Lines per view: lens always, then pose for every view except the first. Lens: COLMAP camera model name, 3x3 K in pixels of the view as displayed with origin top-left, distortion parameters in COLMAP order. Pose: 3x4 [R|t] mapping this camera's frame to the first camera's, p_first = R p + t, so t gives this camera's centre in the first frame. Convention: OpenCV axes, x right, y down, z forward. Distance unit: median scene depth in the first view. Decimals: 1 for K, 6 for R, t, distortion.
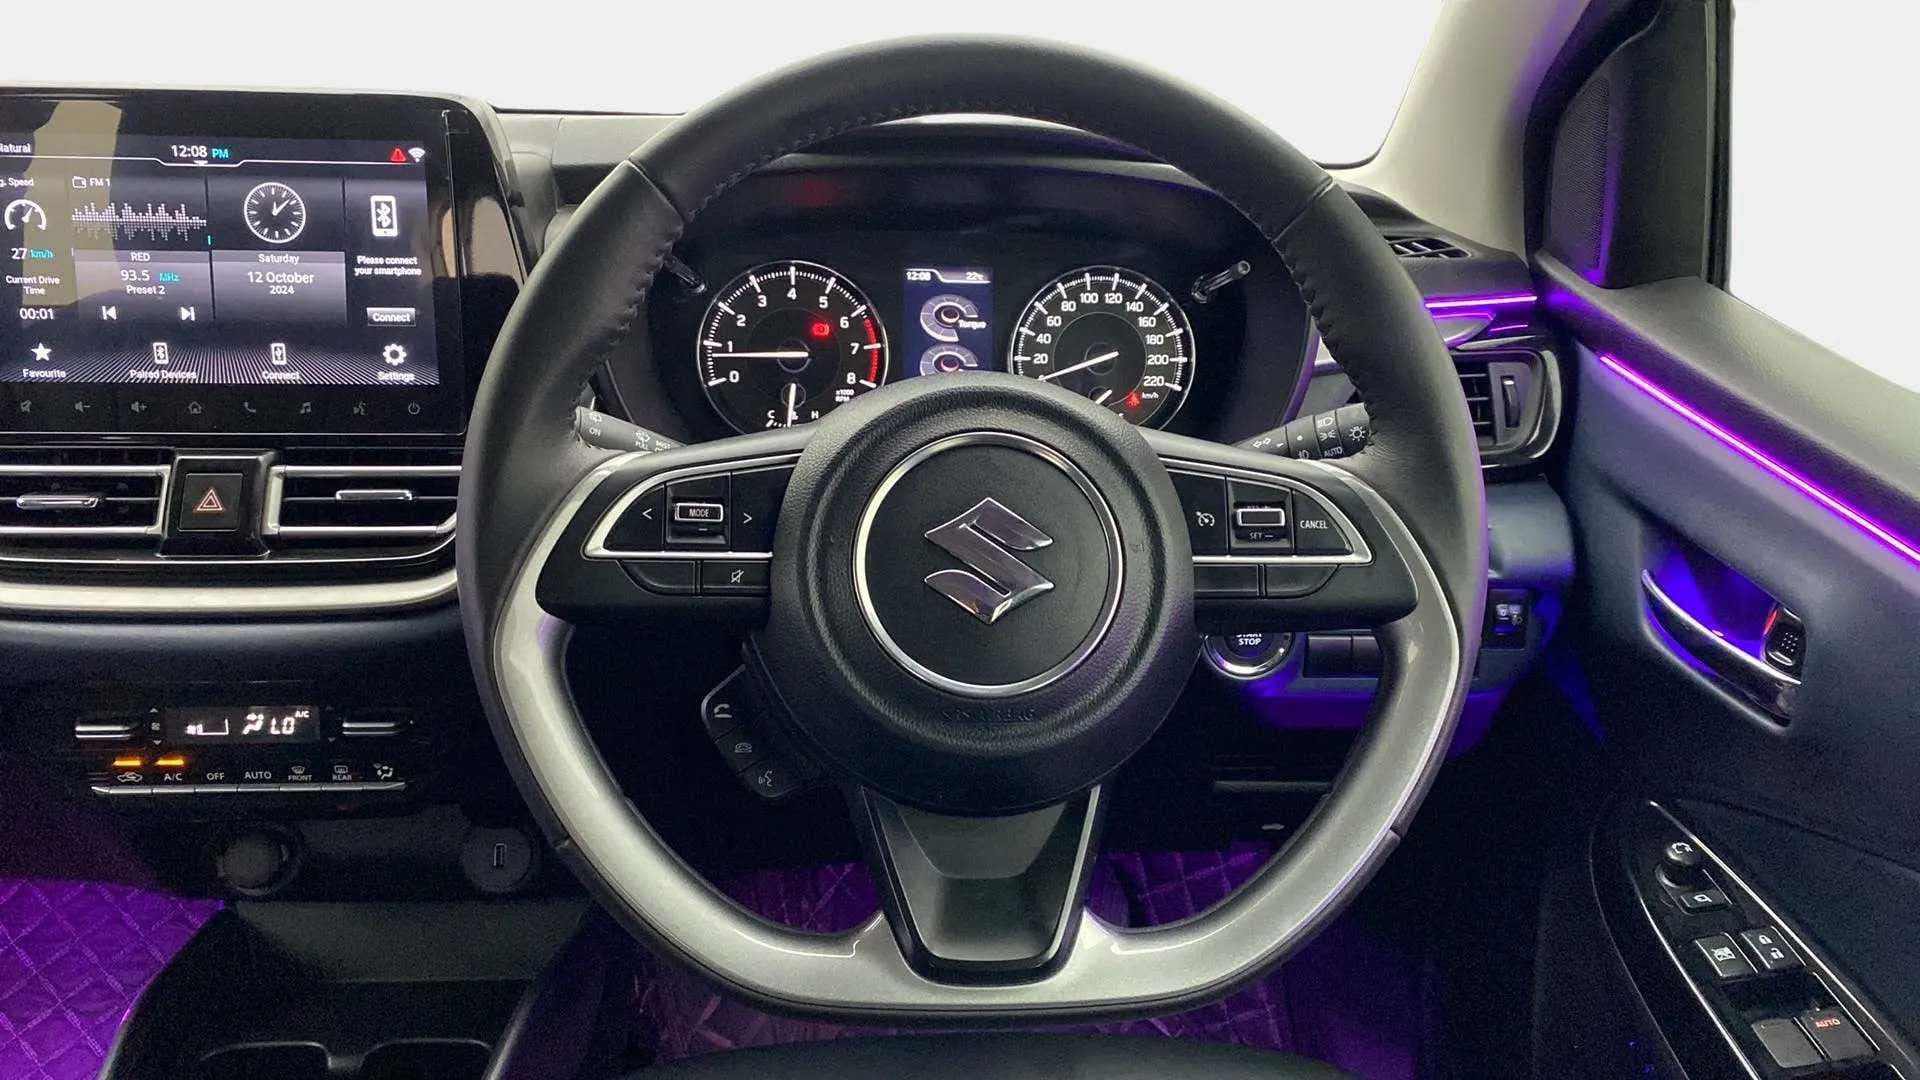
lens RADIAL K [[1262.6, 0, 975.1], [0, 1262.6, 511.6], [0, 0, 1]] dist [0.057727, -0.048584]
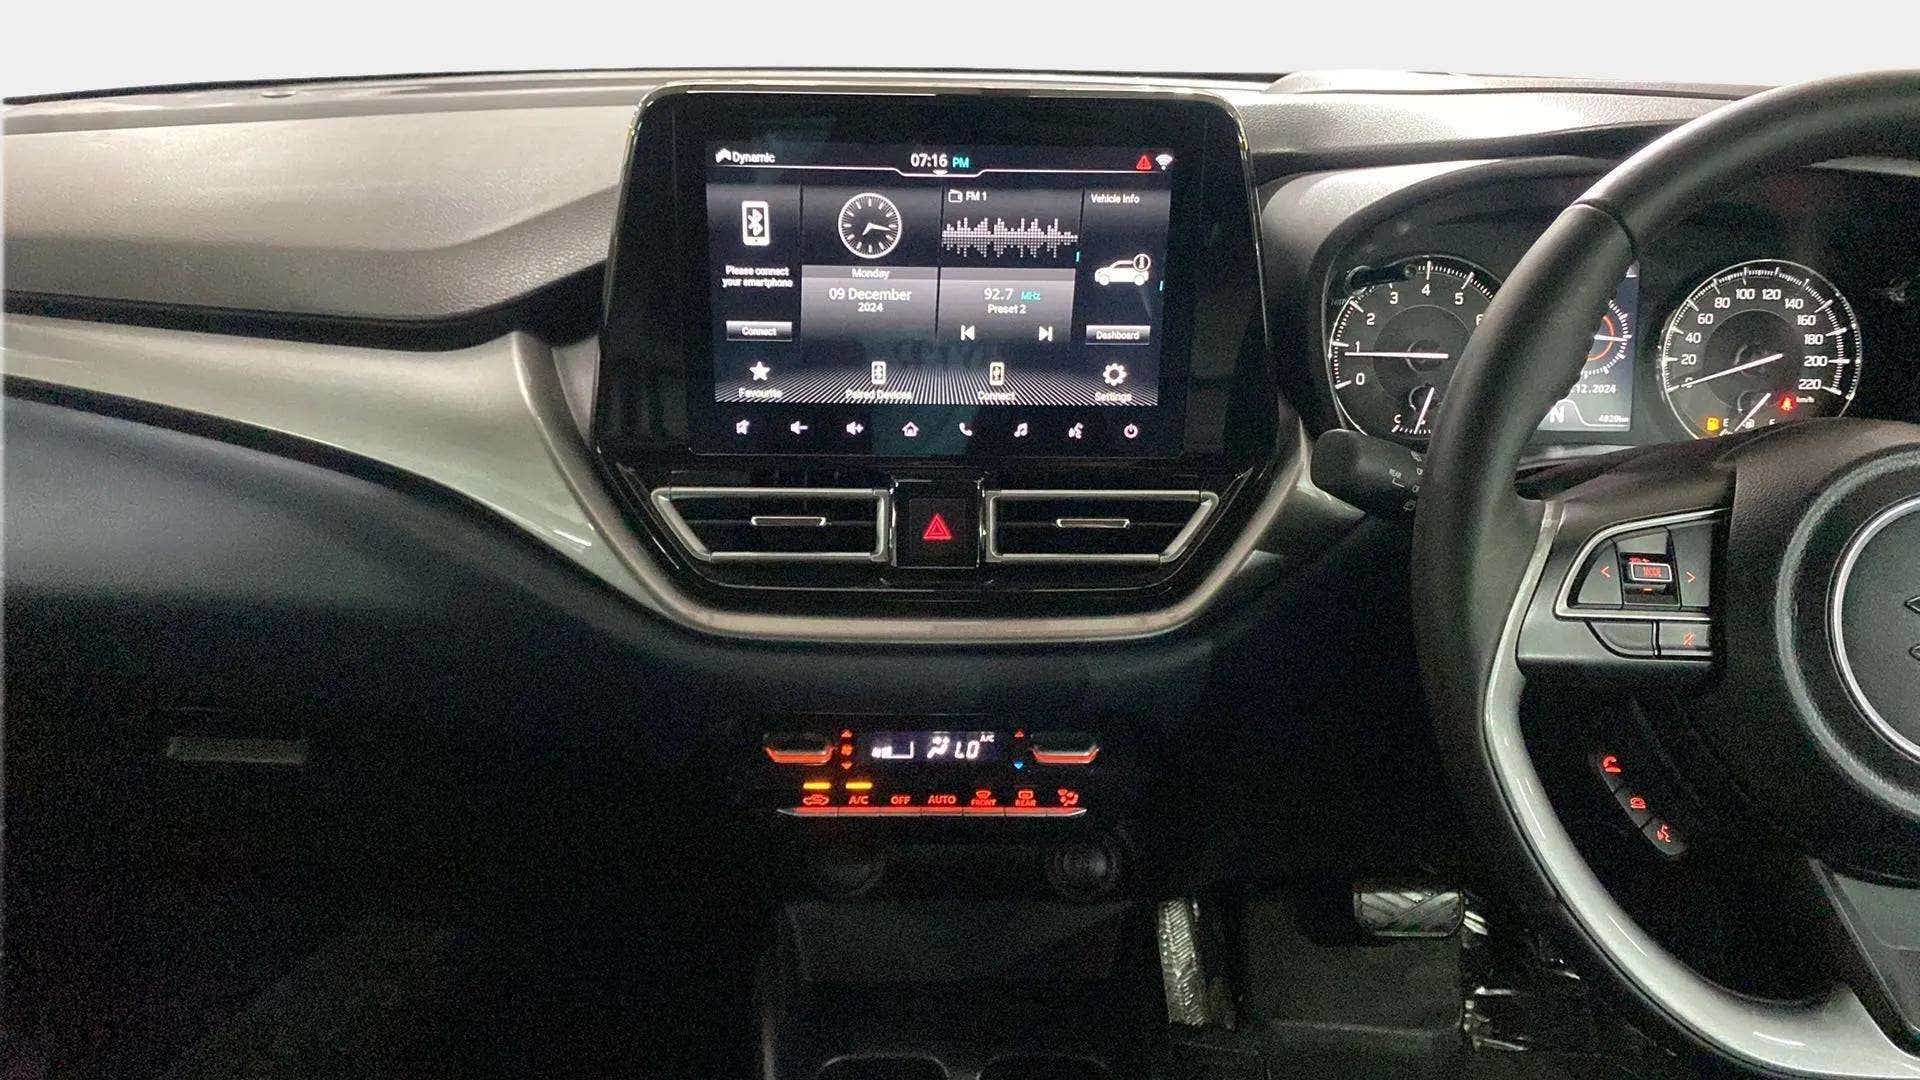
lens RADIAL K [[1262.6, 0, 975.1], [0, 1262.6, 511.6], [0, 0, 1]] dist [0.057727, -0.048584]
pose [[0.999762, 0.009871, -0.019469, -0.541178], [-0.008314, 0.996878, 0.078514, -0.094456], [0.020184, -0.078333, 0.996723, 0.051733]]
